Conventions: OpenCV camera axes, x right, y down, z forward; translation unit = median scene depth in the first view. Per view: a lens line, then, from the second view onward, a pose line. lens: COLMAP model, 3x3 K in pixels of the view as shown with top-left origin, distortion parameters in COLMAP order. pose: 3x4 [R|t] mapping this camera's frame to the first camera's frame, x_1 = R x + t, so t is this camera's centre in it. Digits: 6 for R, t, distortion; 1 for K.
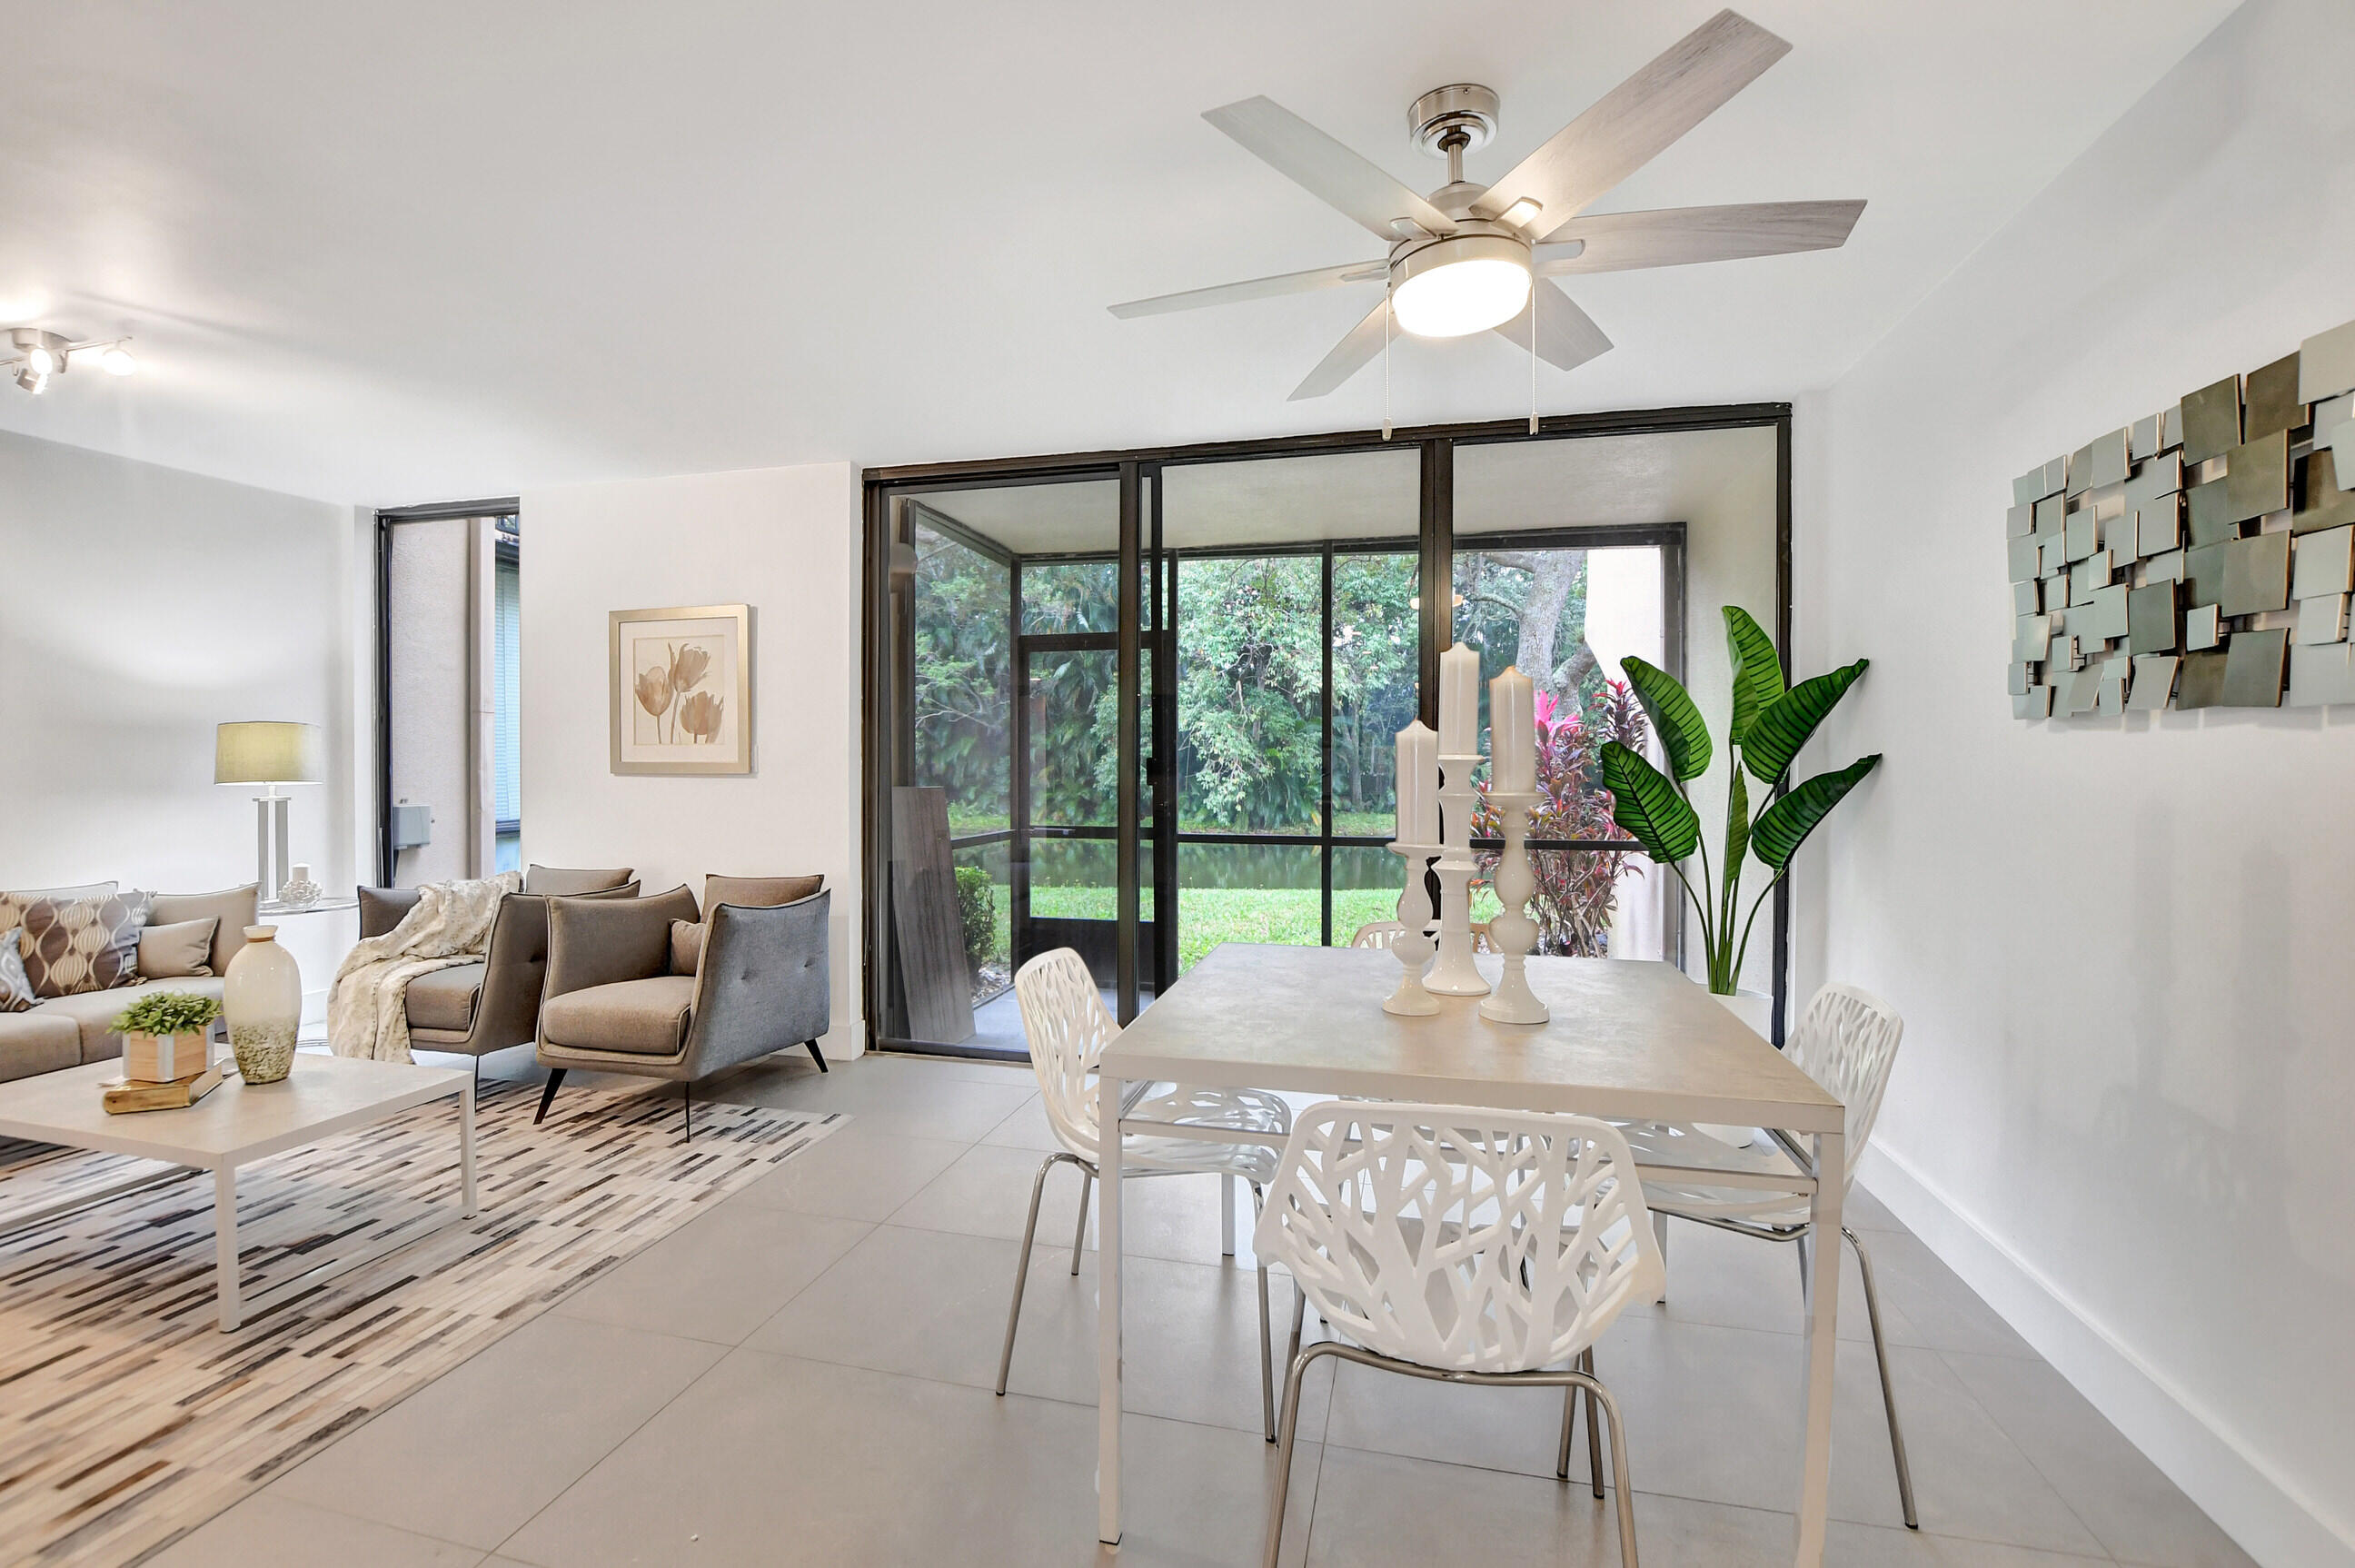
lens RADIAL K [[1053.5, 0, 1155.7], [0, 1053.5, 767.5], [0, 0, 1]] dist [-0.027477, 0.002625]
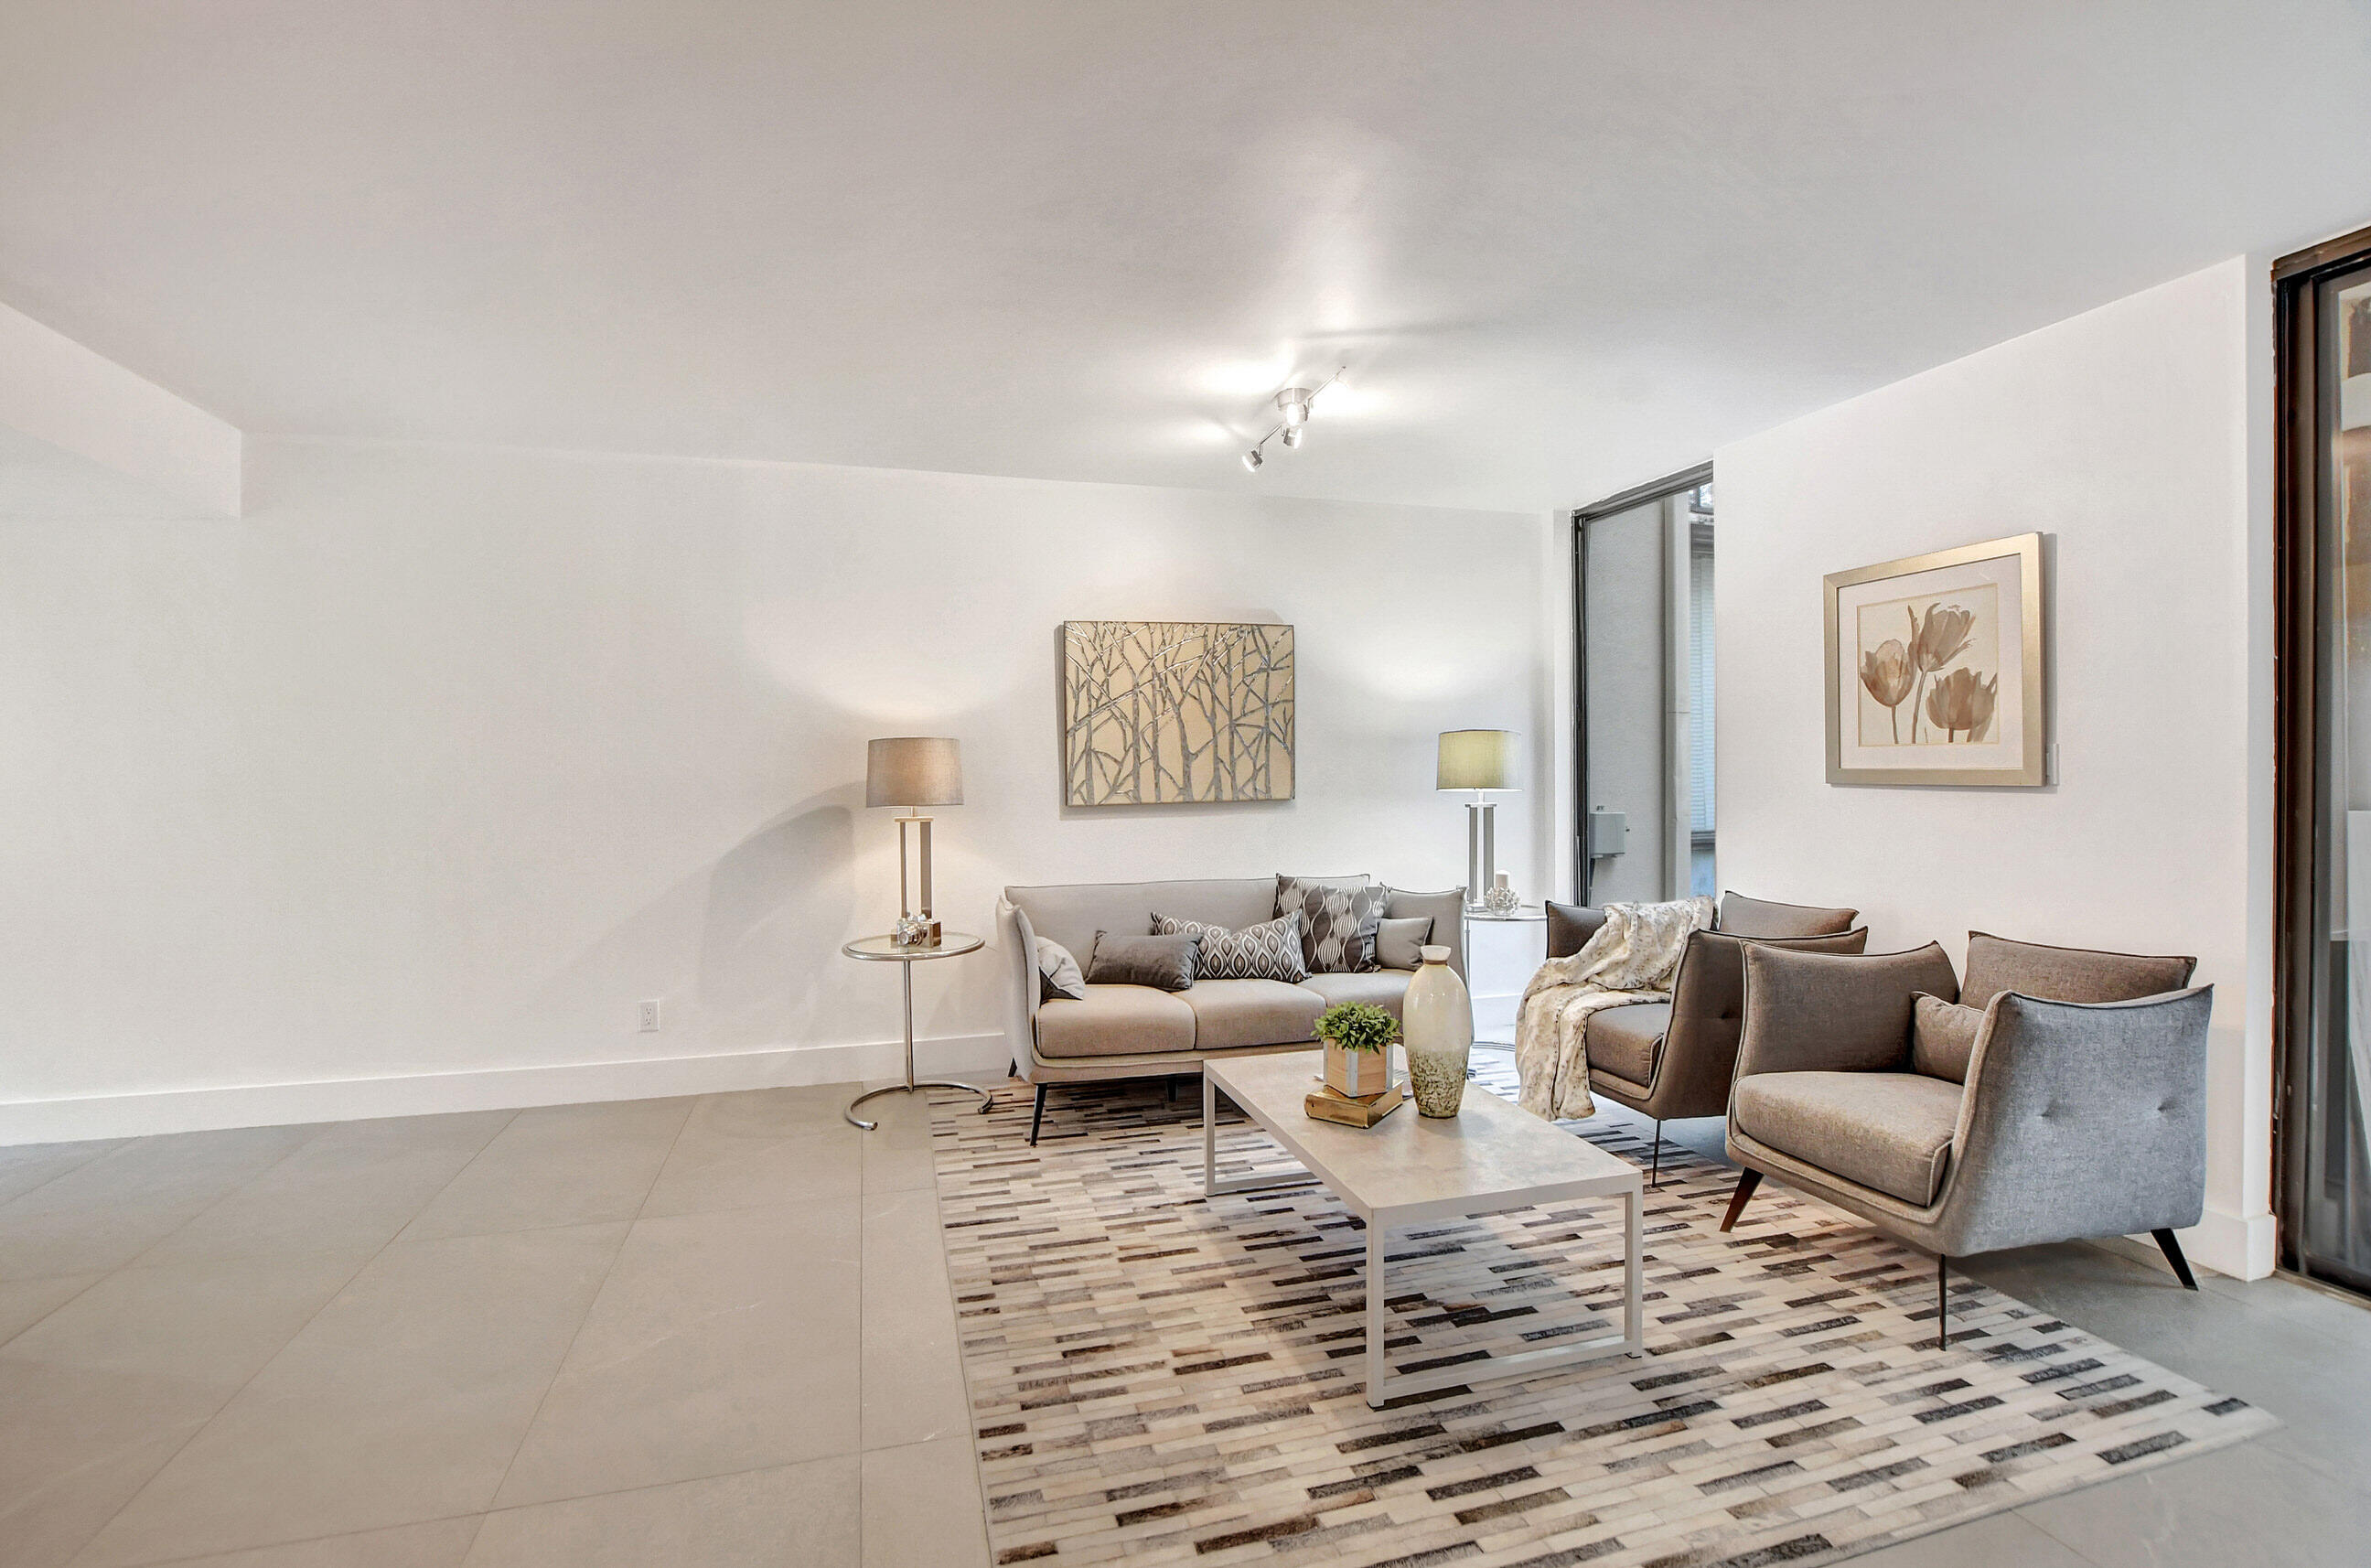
lens RADIAL K [[1060.7, 0, 1170.2], [0, 1060.7, 774.4], [0, 0, 1]] dist [-0.027477, 0.002625]
pose [[0.511700, 0.003366, -0.859157, -0.109893], [-0.001481, 0.999994, 0.003036, -0.003081], [0.859163, -0.000281, 0.511702, 0.199086]]
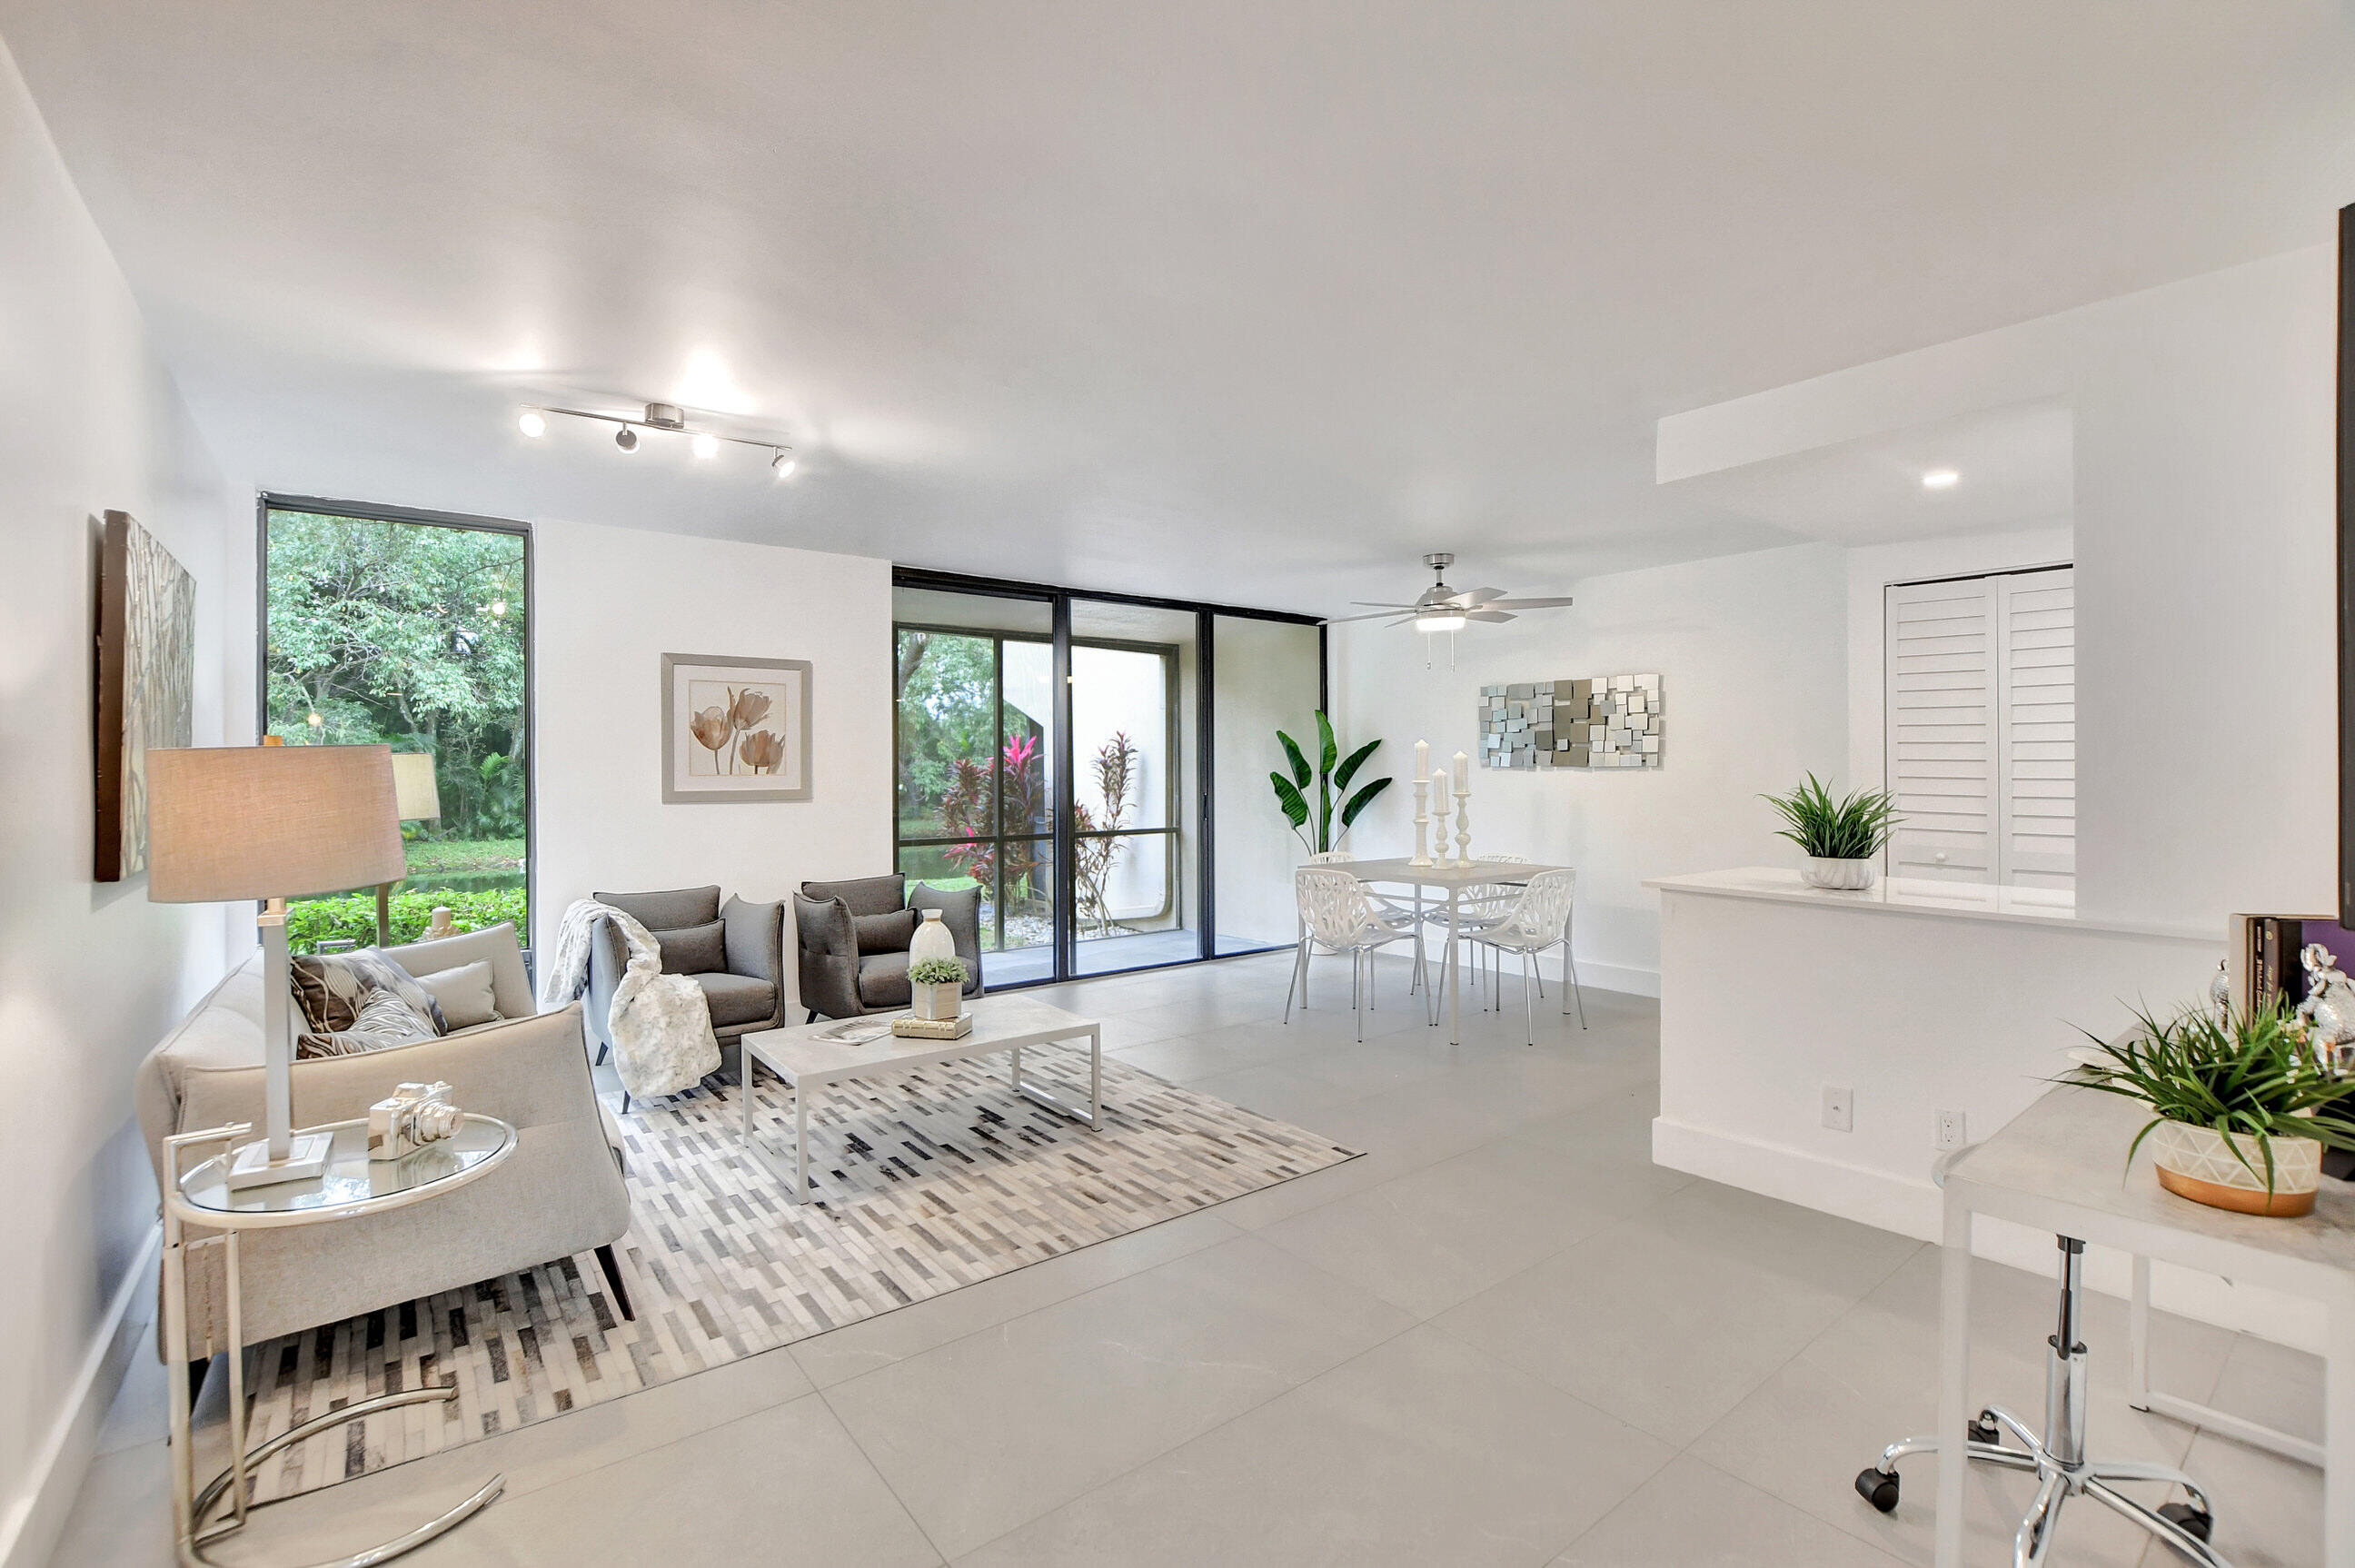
lens RADIAL K [[1053.5, 0, 1149.0], [0, 1053.5, 778.6], [0, 0, 1]] dist [-0.027477, 0.002625]
pose [[0.618711, -0.008254, 0.785575, -1.165247], [0.013839, 0.999904, -0.000394, -0.012421], [-0.785497, 0.011116, 0.618766, -0.071622]]
